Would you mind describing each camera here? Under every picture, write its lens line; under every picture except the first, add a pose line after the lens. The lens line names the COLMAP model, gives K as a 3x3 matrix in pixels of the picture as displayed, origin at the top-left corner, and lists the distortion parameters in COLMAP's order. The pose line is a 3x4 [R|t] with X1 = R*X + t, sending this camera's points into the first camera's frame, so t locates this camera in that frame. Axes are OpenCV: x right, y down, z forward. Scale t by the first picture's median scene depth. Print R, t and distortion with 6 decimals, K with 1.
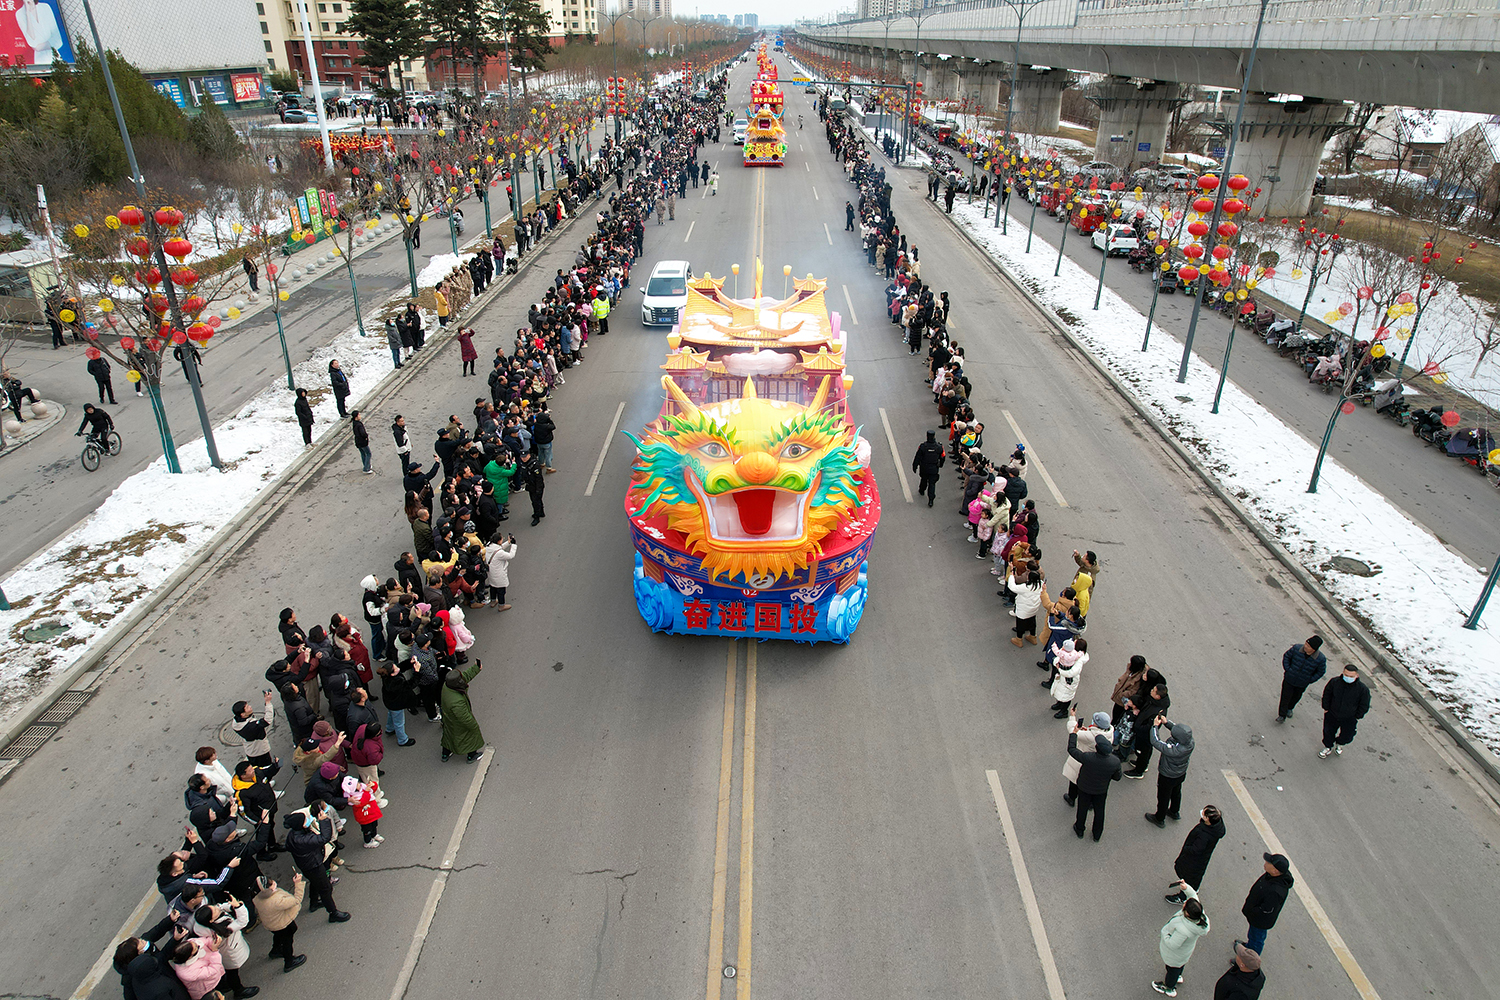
lens RADIAL K [[959.6, 0, 746.2], [0, 959.6, 504.5], [0, 0, 1]] dist [-0.085201, 0.077282]
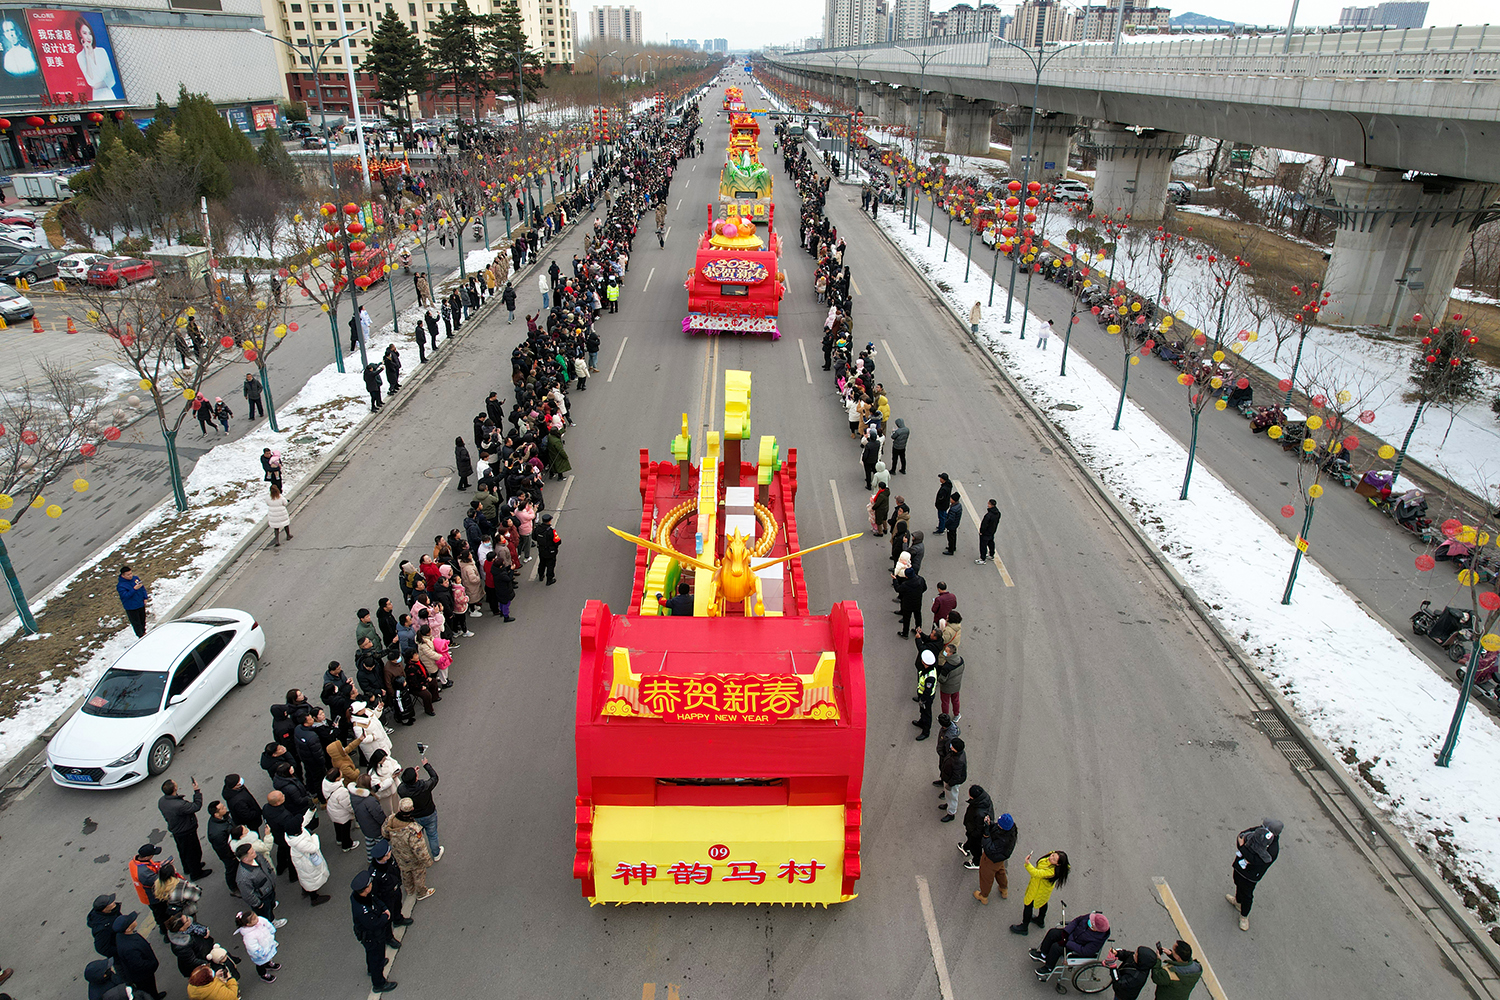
lens RADIAL K [[959.6, 0, 746.2], [0, 959.6, 504.5], [0, 0, 1]] dist [-0.085201, 0.077282]
pose [[0.999585, -0.013102, 0.025665, 0.016505], [0.013647, 0.999683, -0.021170, 0.193613], [-0.025380, 0.021512, 0.999446, -0.497382]]
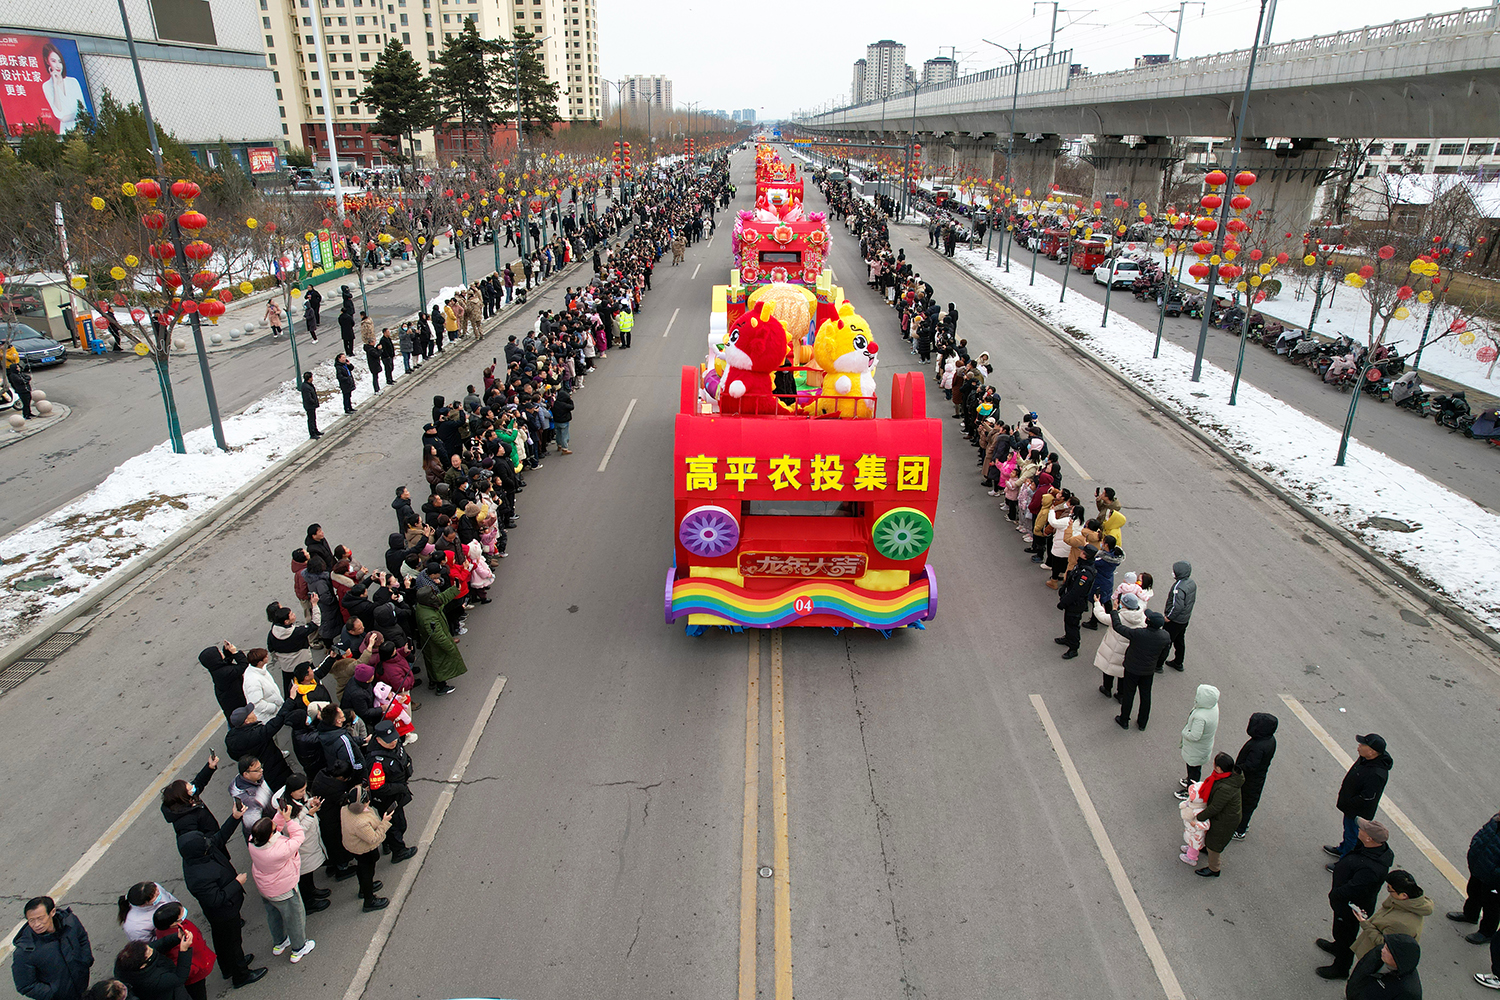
lens RADIAL K [[958.3, 0, 746.1], [0, 958.3, 504.8], [0, 0, 1]] dist [-0.084872, 0.077484]
pose [[0.999991, -0.004287, 0.000137, -0.014327], [0.004284, 0.996426, -0.084360, 0.089477], [0.000225, 0.084360, 0.996435, 0.024562]]
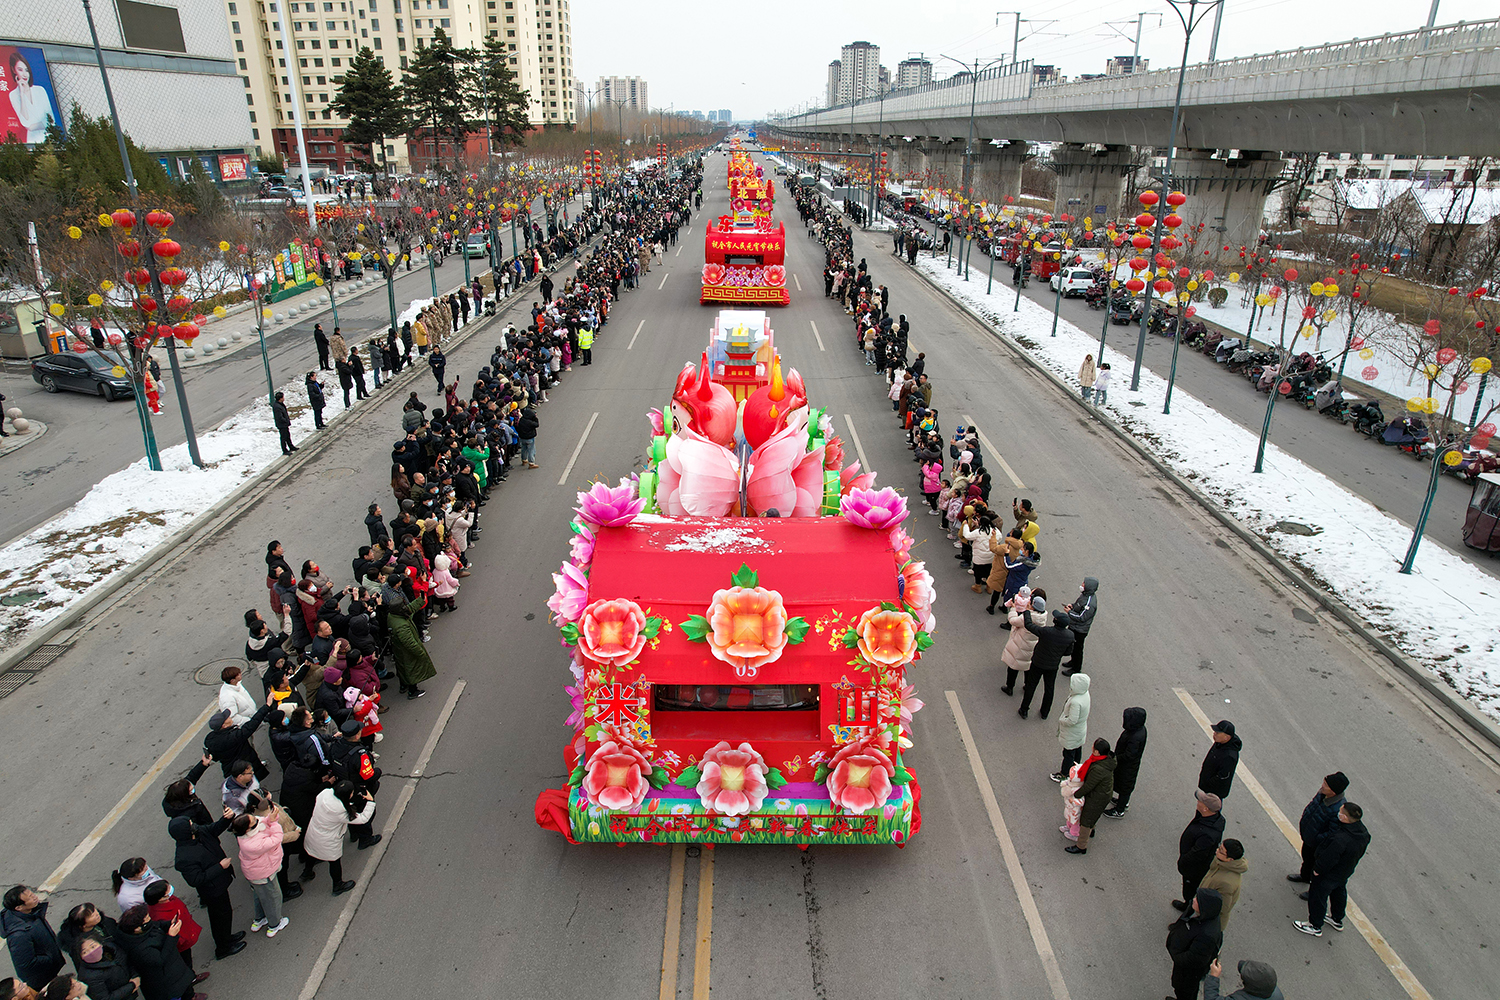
lens RADIAL K [[959.6, 0, 746.2], [0, 959.6, 504.5], [0, 0, 1]] dist [-0.085201, 0.077282]
pose [[0.999668, -0.014018, 0.021614, 0.009164], [0.015814, 0.996232, -0.085279, 0.085432], [-0.020337, 0.085593, 0.996123, -0.022483]]
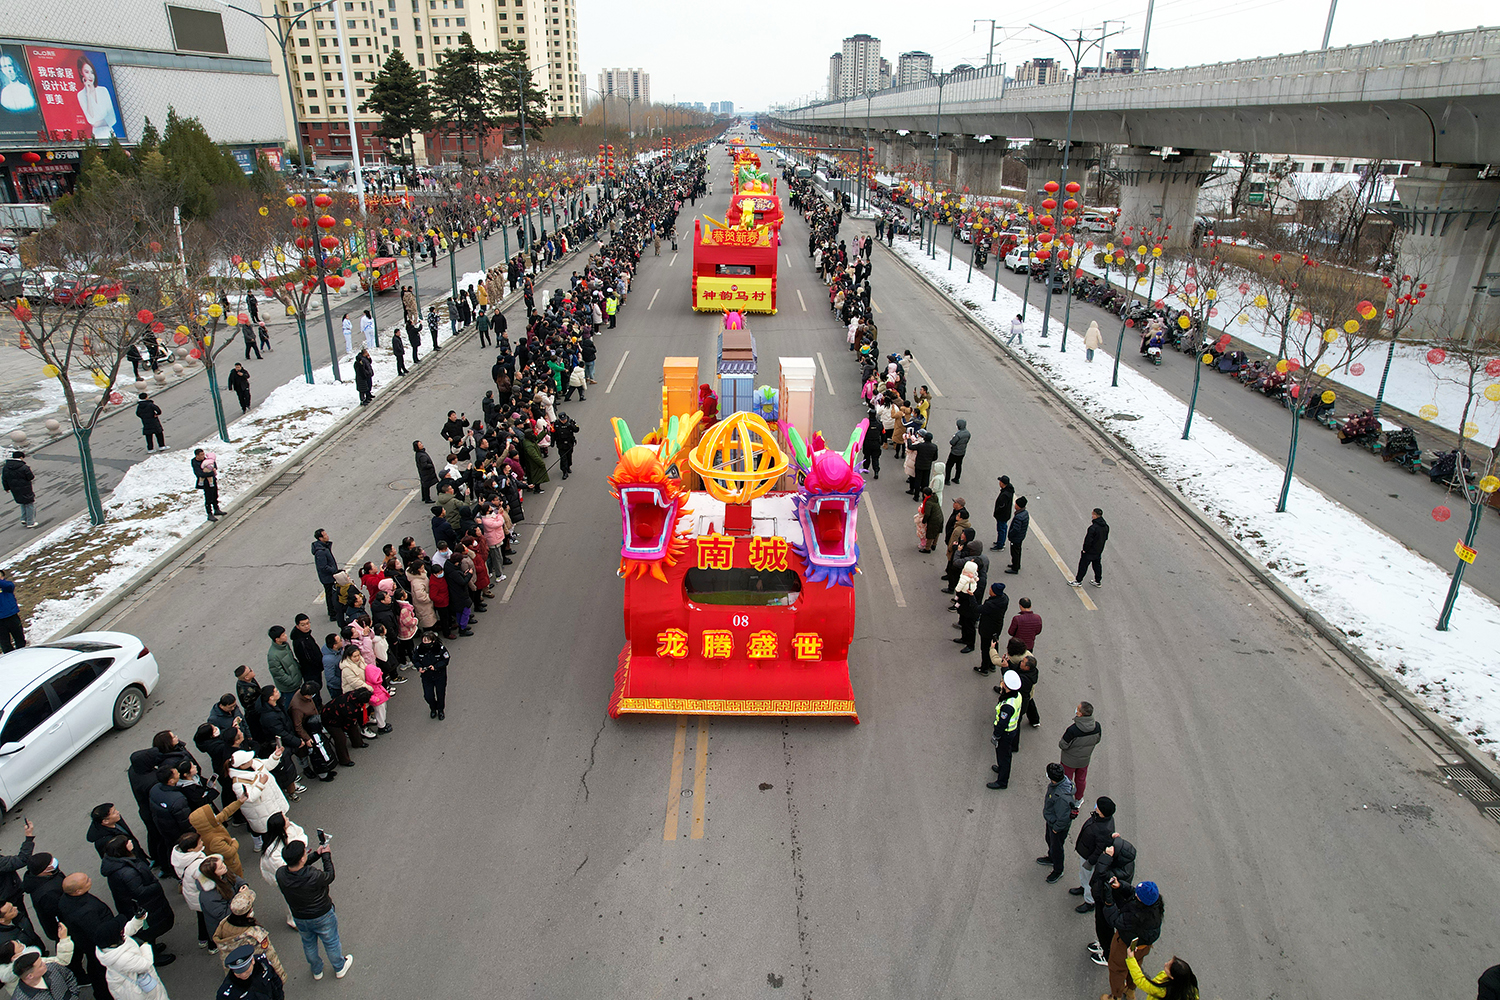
lens RADIAL K [[959.6, 0, 746.2], [0, 959.6, 504.5], [0, 0, 1]] dist [-0.085201, 0.077282]
pose [[0.999720, -0.012218, 0.020282, 0.008915], [0.013757, 0.996893, -0.077557, 0.224814], [-0.019272, 0.077814, 0.996782, -0.344187]]
